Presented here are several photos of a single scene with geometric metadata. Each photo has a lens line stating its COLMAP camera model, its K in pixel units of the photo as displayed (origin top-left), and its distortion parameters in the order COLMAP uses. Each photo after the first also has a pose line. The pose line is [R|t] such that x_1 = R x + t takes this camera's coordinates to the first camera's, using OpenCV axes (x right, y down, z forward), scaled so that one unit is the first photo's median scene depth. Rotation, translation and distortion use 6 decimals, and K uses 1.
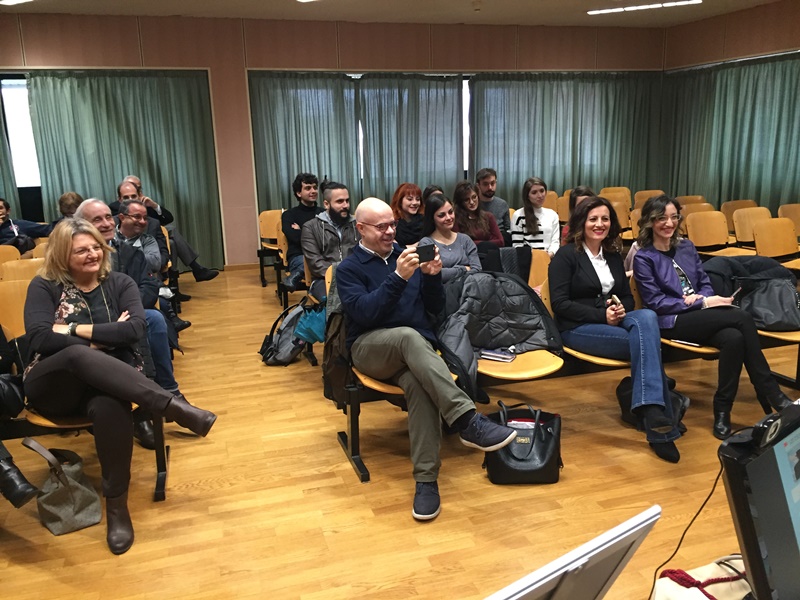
lens RADIAL K [[691.9, 0, 400.0], [0, 691.9, 300.0], [0, 0, 1]] dist [0.116064, -0.174947]
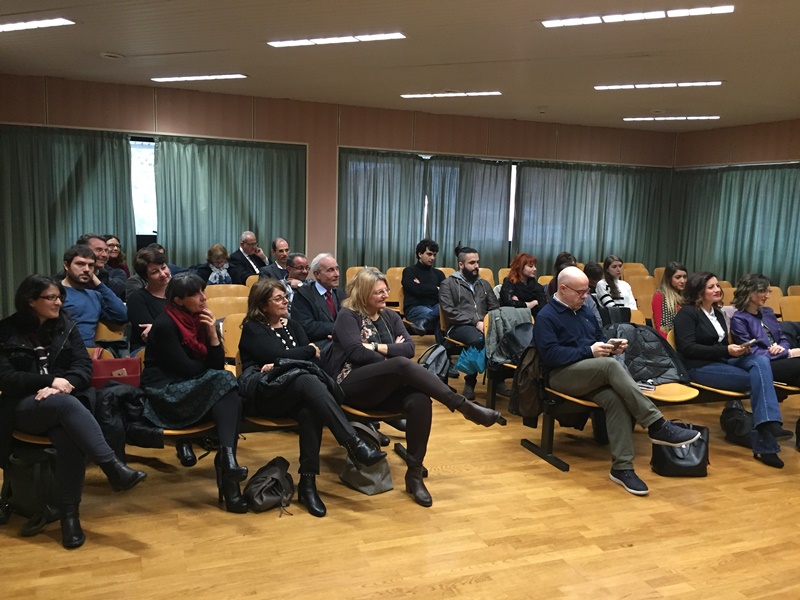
lens RADIAL K [[691.9, 0, 400.0], [0, 691.9, 300.0], [0, 0, 1]] dist [0.116064, -0.174947]
pose [[0.995777, 0.051284, 0.076151, -0.305497], [-0.044338, 0.994931, -0.090258, 0.041241], [-0.080394, 0.086500, 0.993003, -0.217926]]
